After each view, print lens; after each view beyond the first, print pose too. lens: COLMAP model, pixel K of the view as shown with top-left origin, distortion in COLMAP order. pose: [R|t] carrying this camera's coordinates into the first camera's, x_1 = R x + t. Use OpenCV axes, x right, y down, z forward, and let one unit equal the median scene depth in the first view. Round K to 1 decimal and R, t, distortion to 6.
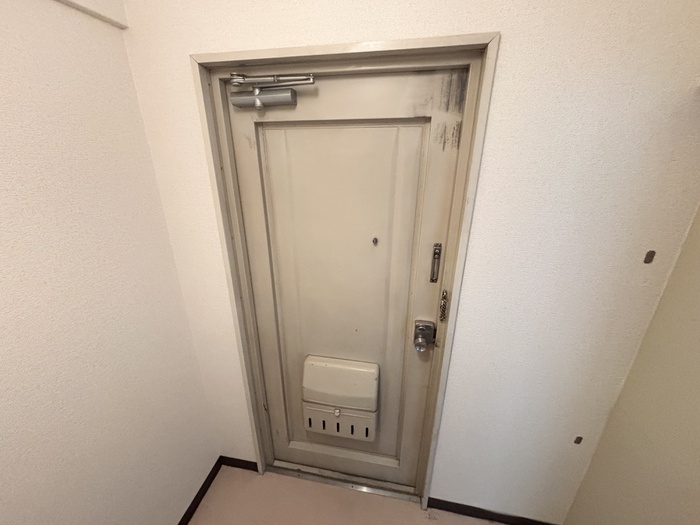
lens RADIAL K [[280.4, 0, 339.5], [0, 280.4, 260.9], [0, 0, 1]] dist [-0.001148, 0.000086]
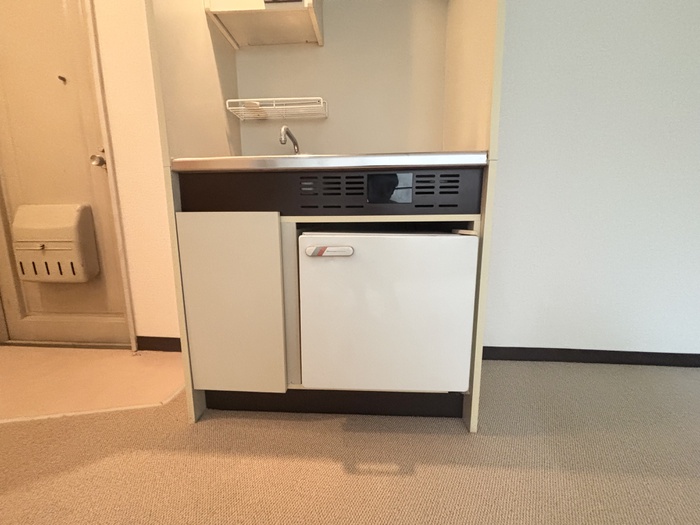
lens RADIAL K [[280.4, 0, 347.7], [0, 280.4, 266.2], [0, 0, 1]] dist [-0.001148, 0.000086]
pose [[0.993116, -0.022377, 0.114975, 1.060369], [0.044945, 0.979244, -0.197639, 0.905542], [-0.108166, 0.201447, 0.973509, -0.146999]]
